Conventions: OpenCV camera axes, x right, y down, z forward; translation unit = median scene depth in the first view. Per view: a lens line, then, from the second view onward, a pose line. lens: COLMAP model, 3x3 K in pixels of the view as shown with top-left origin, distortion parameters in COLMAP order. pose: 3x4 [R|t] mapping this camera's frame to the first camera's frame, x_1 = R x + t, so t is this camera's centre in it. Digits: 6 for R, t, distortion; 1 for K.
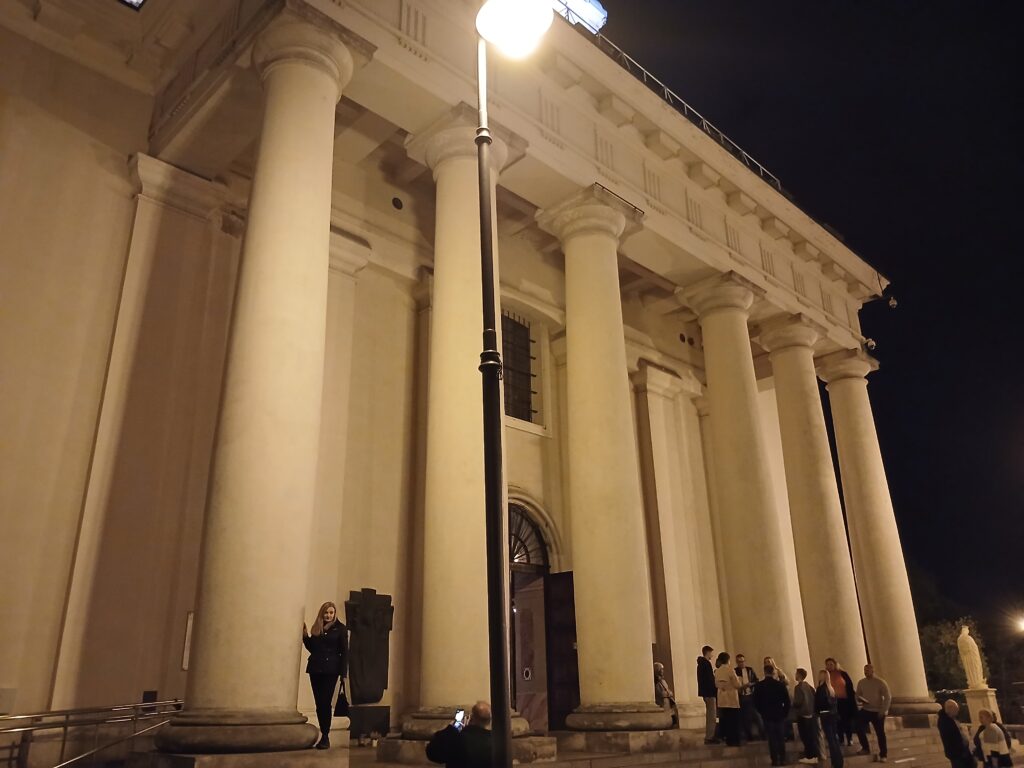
lens RADIAL K [[827.8, 0, 515.7], [0, 827.8, 362.1], [0, 0, 1]] dist [0.063034, -0.149566]
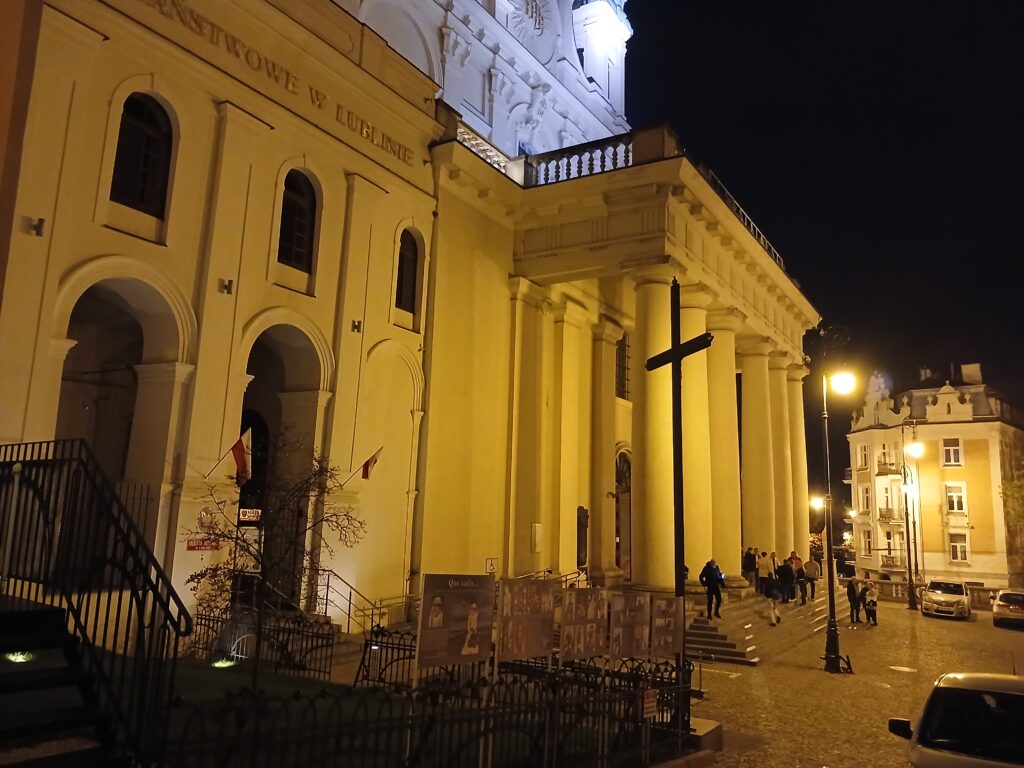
lens RADIAL K [[827.8, 0, 515.7], [0, 827.8, 362.1], [0, 0, 1]] dist [0.063034, -0.149566]
pose [[0.968023, 0.070215, 0.240833, -0.623674], [-0.107383, 0.983609, 0.144853, -0.232053], [-0.226715, -0.166082, 0.959696, -0.510650]]
